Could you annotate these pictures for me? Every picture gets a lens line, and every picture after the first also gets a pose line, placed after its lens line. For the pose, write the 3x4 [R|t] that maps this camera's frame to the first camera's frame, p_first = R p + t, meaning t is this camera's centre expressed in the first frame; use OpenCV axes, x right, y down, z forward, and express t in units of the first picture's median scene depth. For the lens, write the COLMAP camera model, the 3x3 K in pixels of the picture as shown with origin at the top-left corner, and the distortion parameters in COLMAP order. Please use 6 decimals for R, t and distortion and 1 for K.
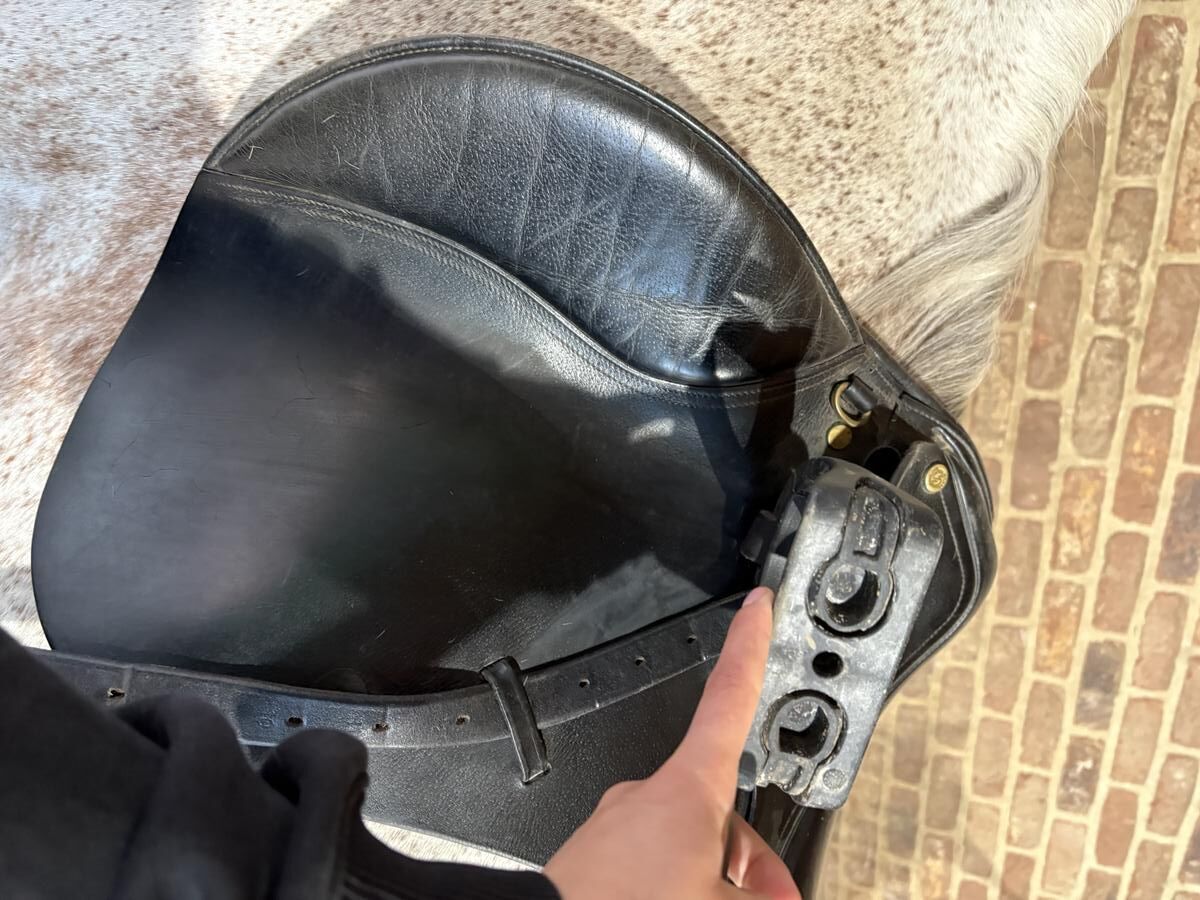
lens RADIAL K [[1025.1, 0, 600.0], [0, 1025.1, 450.0], [0, 0, 1]] dist [0.095047, -0.121953]
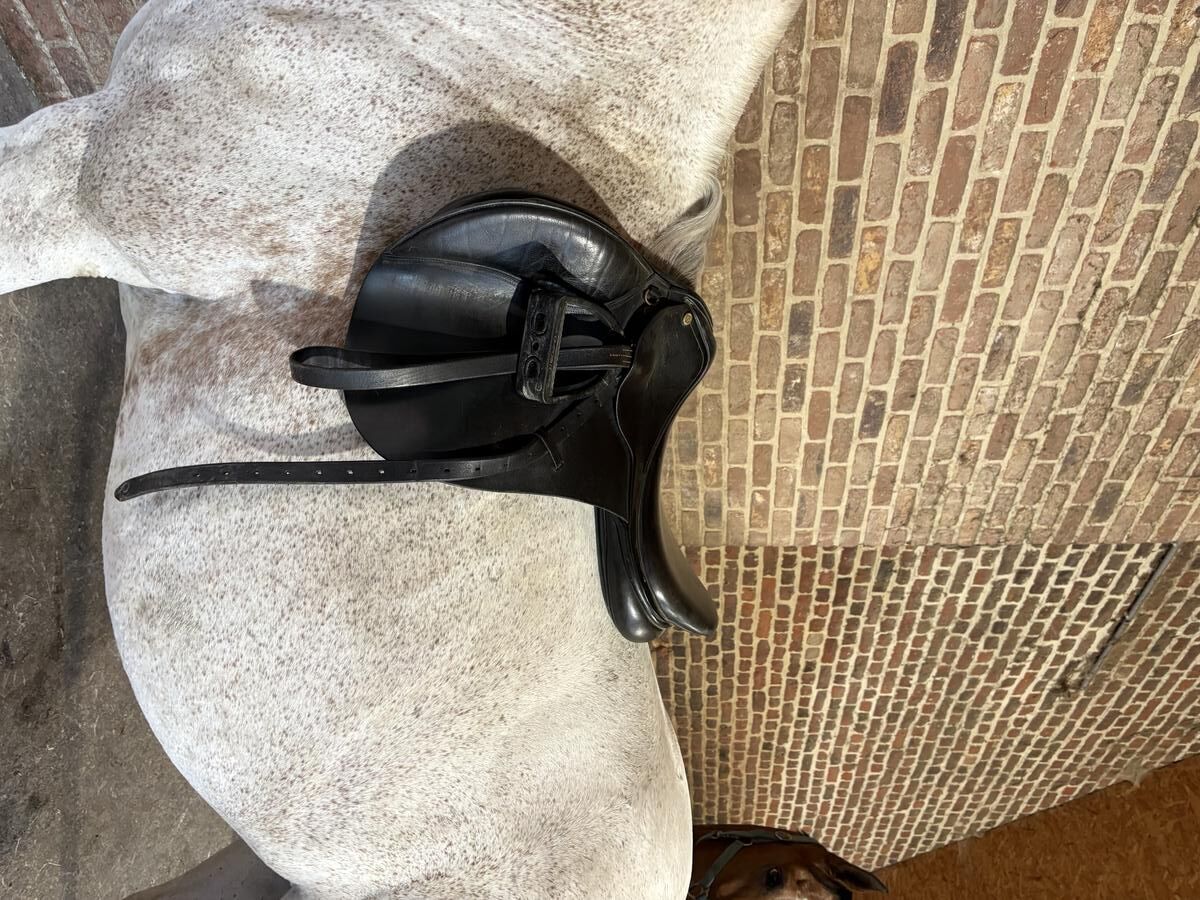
lens RADIAL K [[1025.1, 0, 600.0], [0, 1025.1, 450.0], [0, 0, 1]] dist [0.095047, -0.121953]
pose [[0.960600, -0.212616, 0.179003, -0.111730], [0.144036, 0.931638, 0.333624, -0.160626], [-0.237700, -0.294696, 0.925555, -0.385846]]
